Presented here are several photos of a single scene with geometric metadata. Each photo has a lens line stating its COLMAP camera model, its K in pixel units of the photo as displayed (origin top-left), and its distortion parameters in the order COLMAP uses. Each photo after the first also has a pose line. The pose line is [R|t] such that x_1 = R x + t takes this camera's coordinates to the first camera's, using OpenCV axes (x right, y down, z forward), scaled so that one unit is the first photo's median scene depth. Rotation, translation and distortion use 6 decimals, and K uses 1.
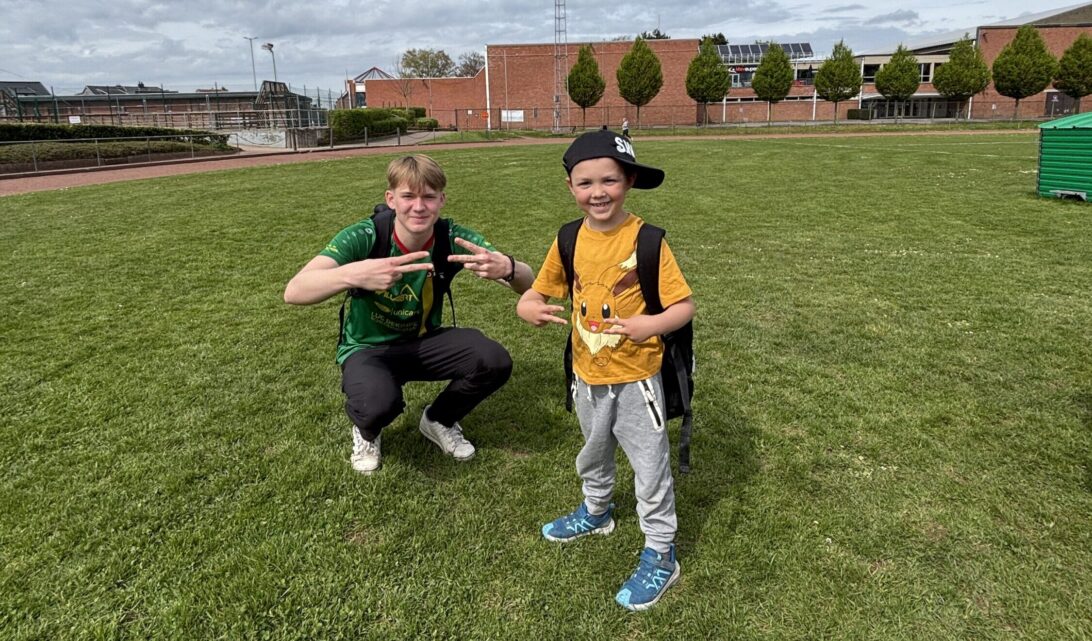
lens RADIAL K [[871.6, 0, 546.0], [0, 871.6, 320.5], [0, 0, 1]] dist [-0.001842, -0.000393]
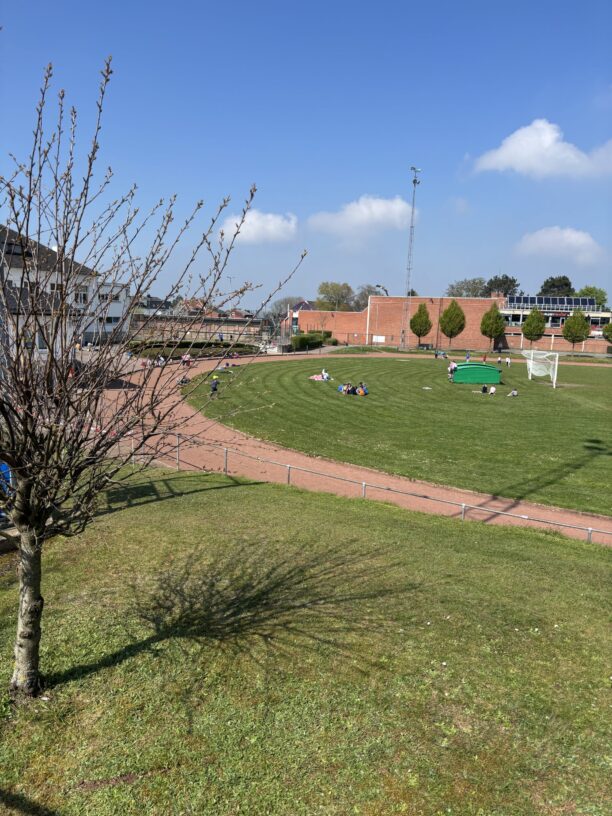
lens RADIAL K [[618.5, 0, 306.0], [0, 618.5, 408.0], [0, 0, 1]] dist [0.060455, -0.003956]
pose [[0.983264, 0.081811, -0.162782, 0.034598], [-0.098320, 0.990506, -0.096076, 0.048832], [0.153377, 0.110473, 0.981973, -0.283141]]
